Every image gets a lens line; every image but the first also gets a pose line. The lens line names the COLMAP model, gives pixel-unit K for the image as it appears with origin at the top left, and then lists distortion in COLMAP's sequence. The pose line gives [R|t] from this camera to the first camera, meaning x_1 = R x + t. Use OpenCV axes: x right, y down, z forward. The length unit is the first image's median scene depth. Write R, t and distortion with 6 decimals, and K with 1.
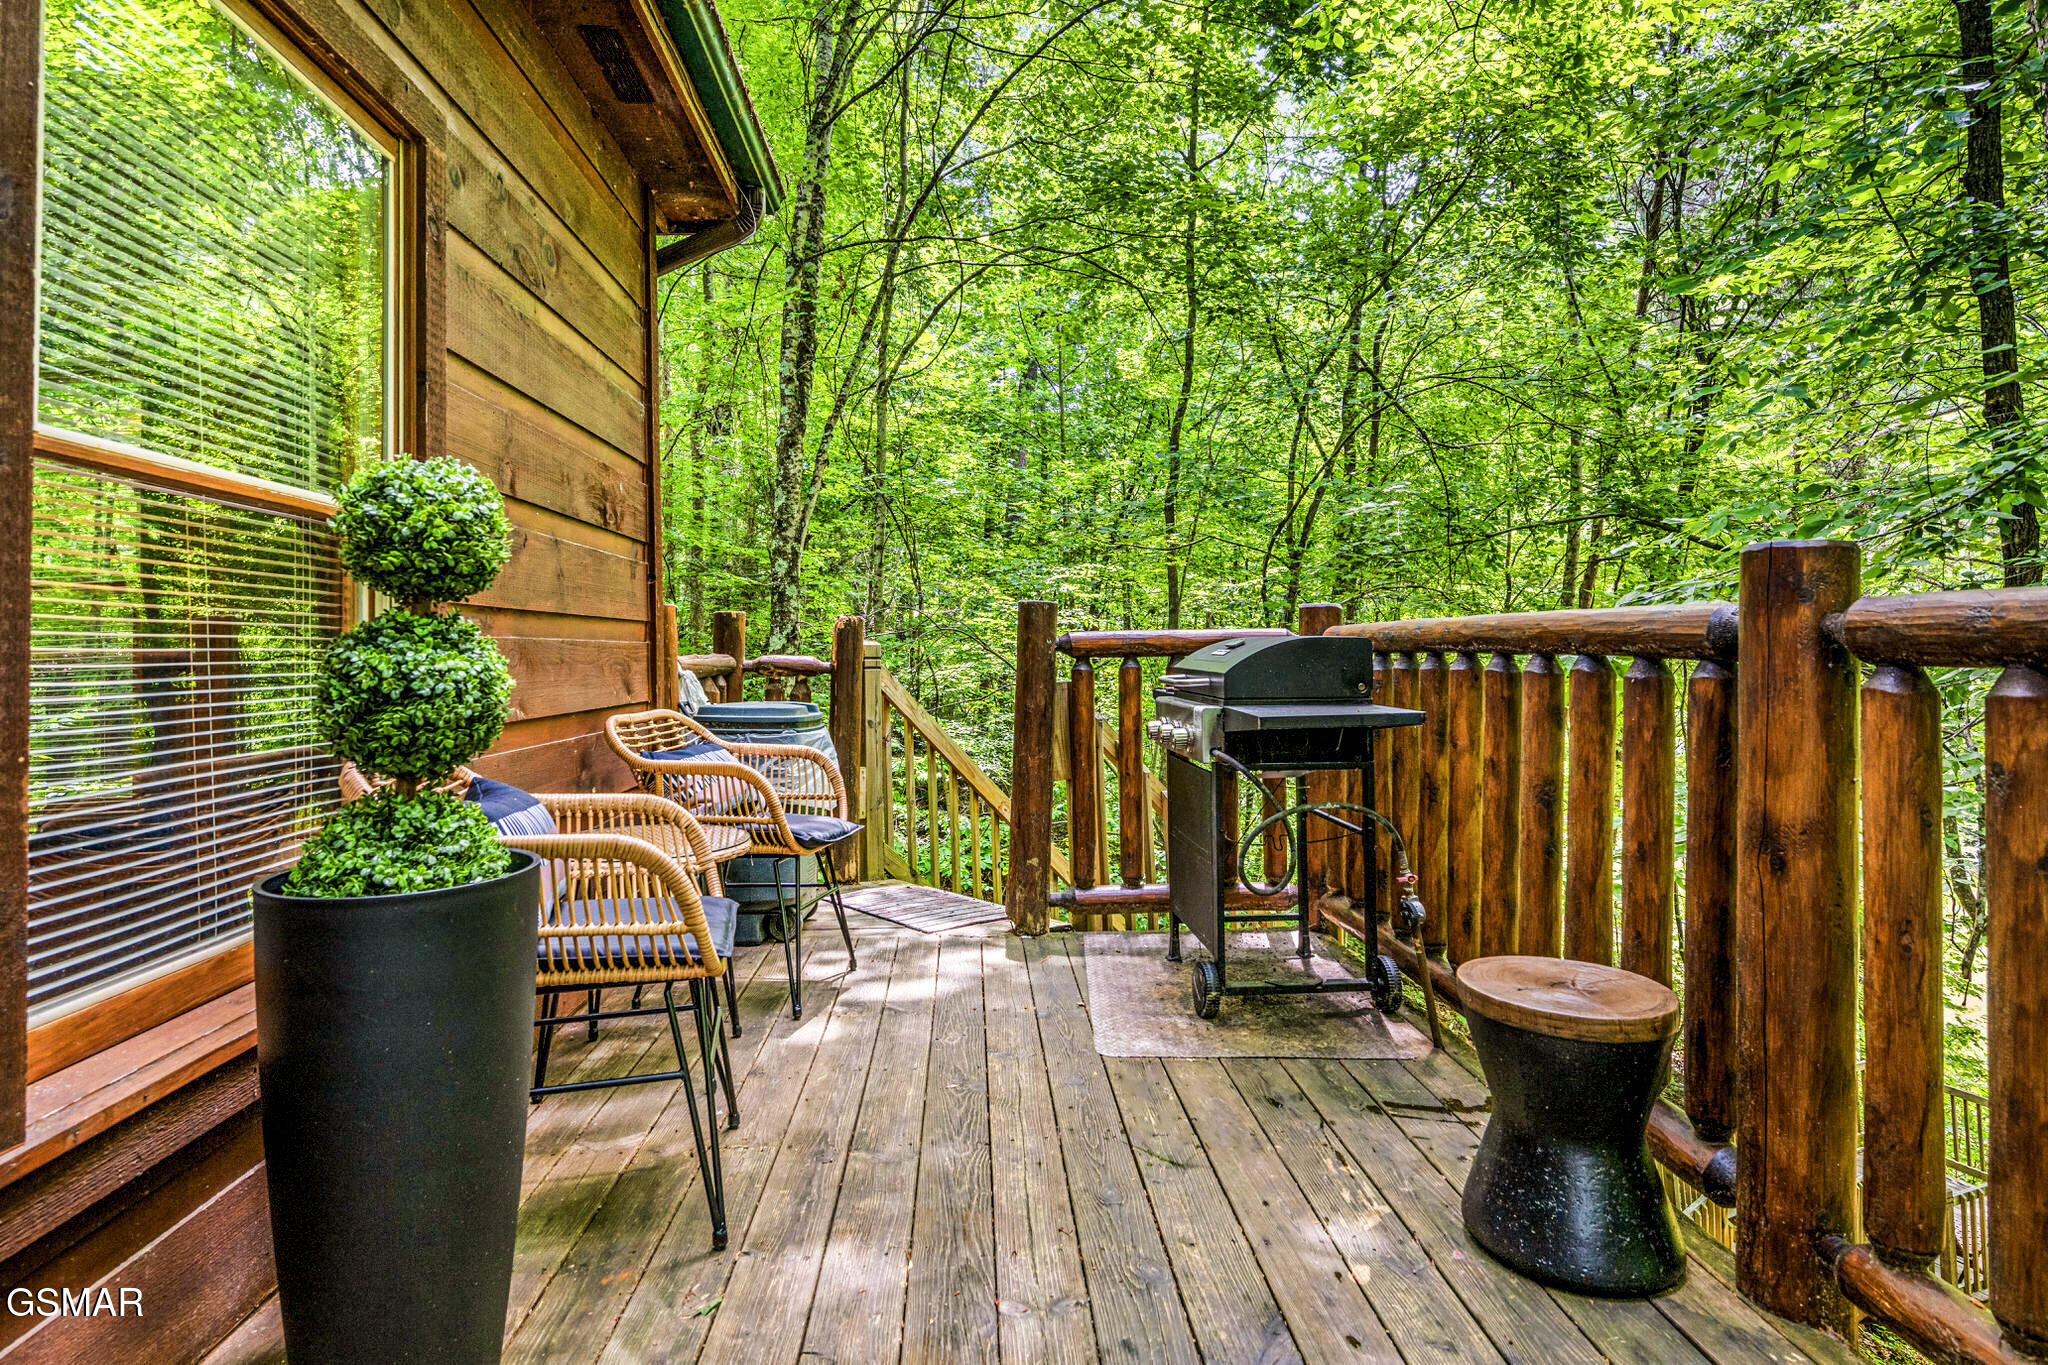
lens RADIAL K [[1043.2, 0, 1021.4], [0, 1043.2, 675.3], [0, 0, 1]] dist [0.000827, -0.001109]
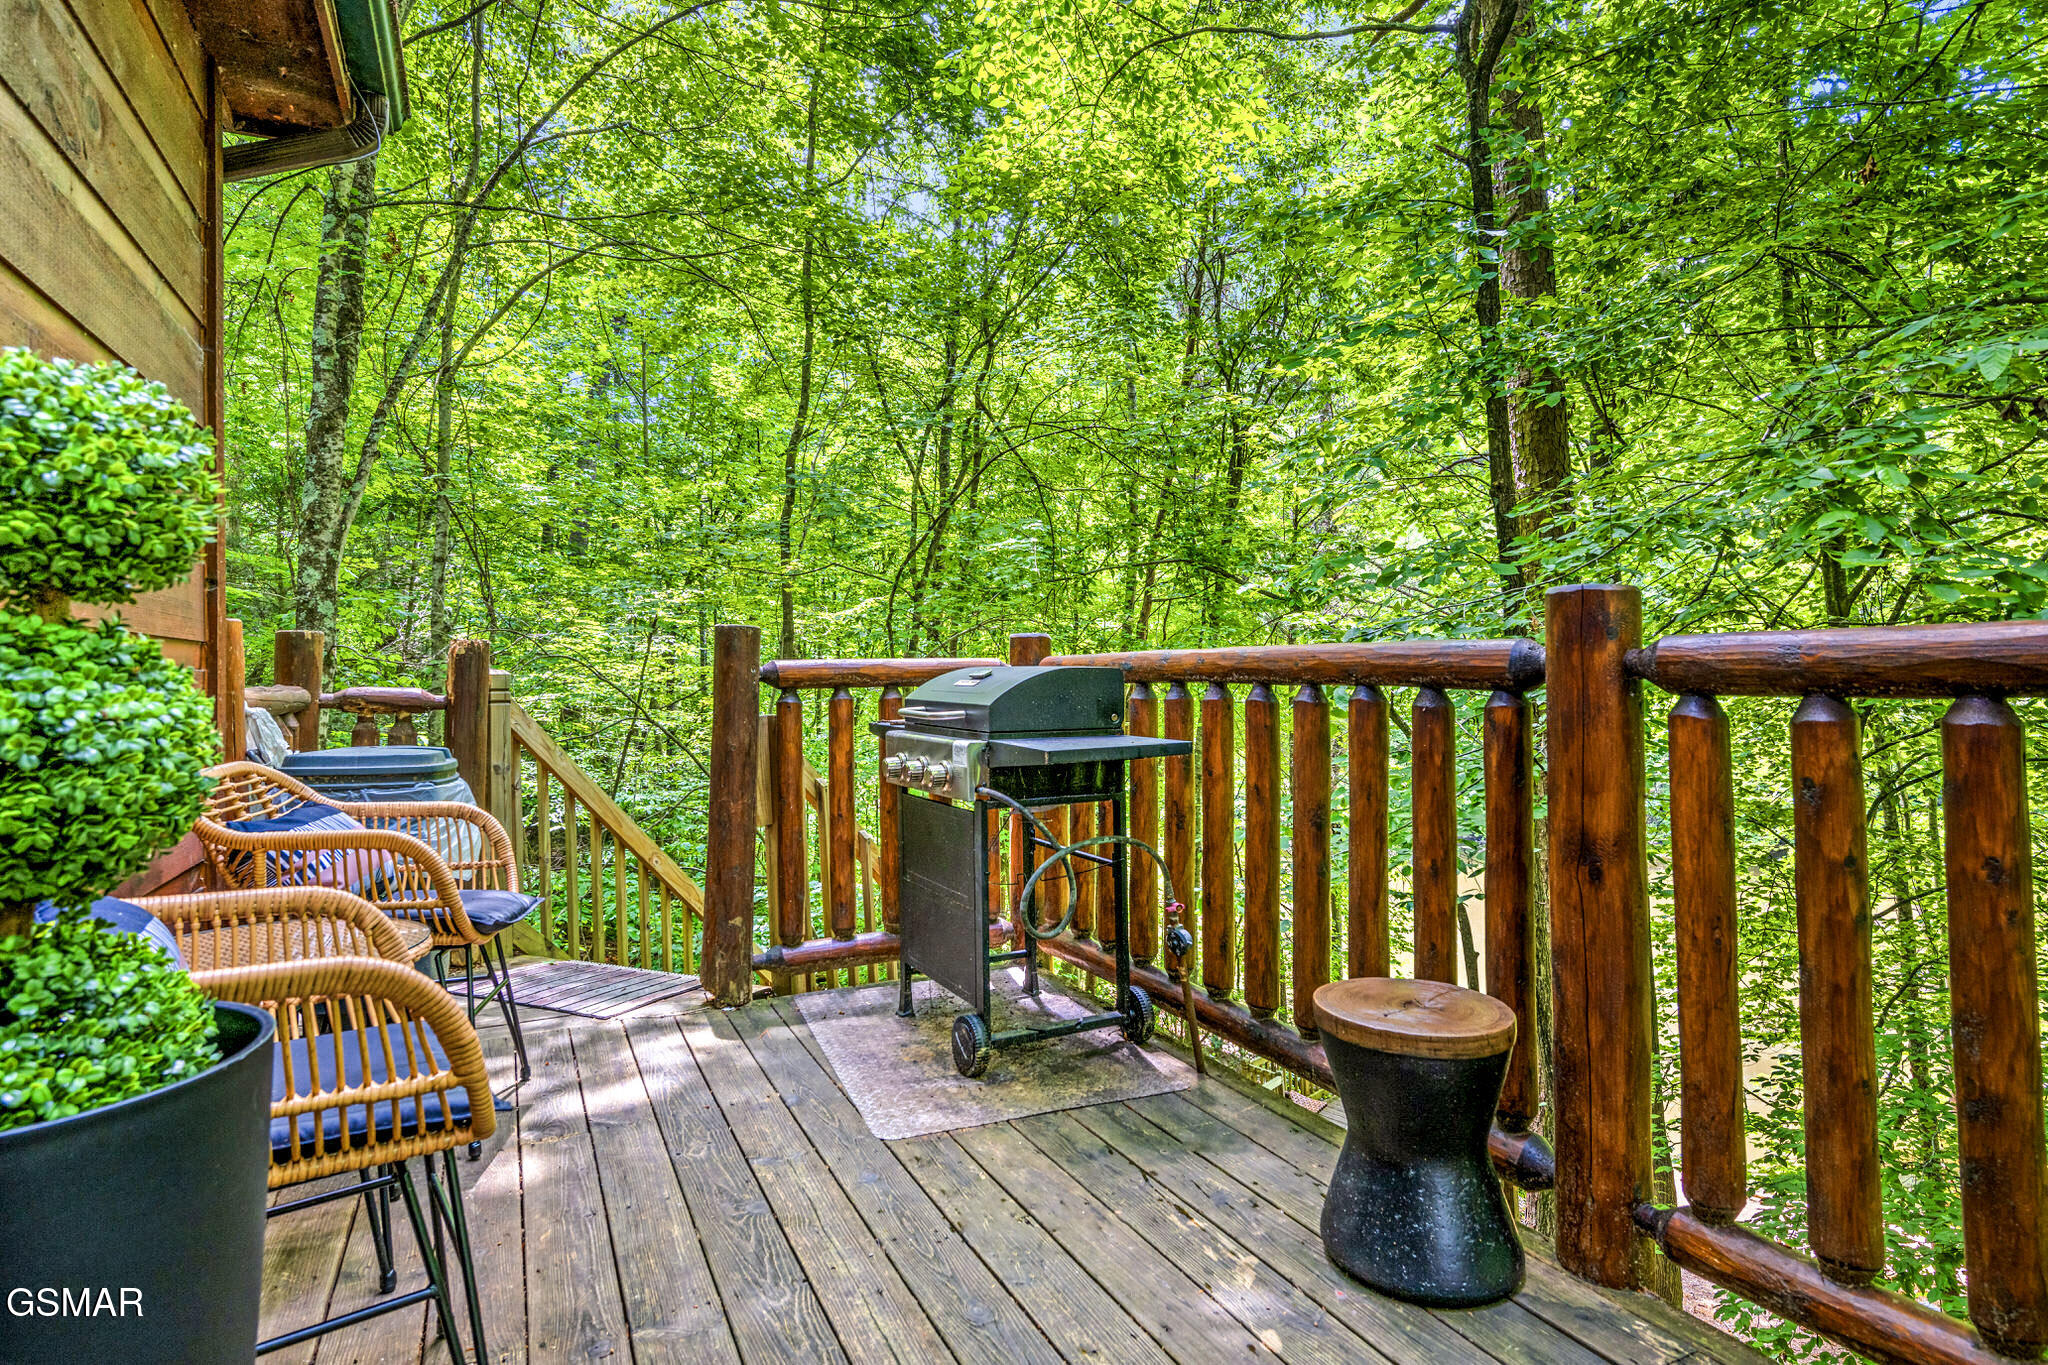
lens RADIAL K [[1043.2, 0, 1025.2], [0, 1043.2, 673.6], [0, 0, 1]] dist [0.000827, -0.001109]
pose [[0.916965, 0.001933, 0.398962, -0.133557], [0.009970, 0.999565, -0.027758, -0.003502], [-0.398842, 0.029431, 0.916547, 0.106226]]
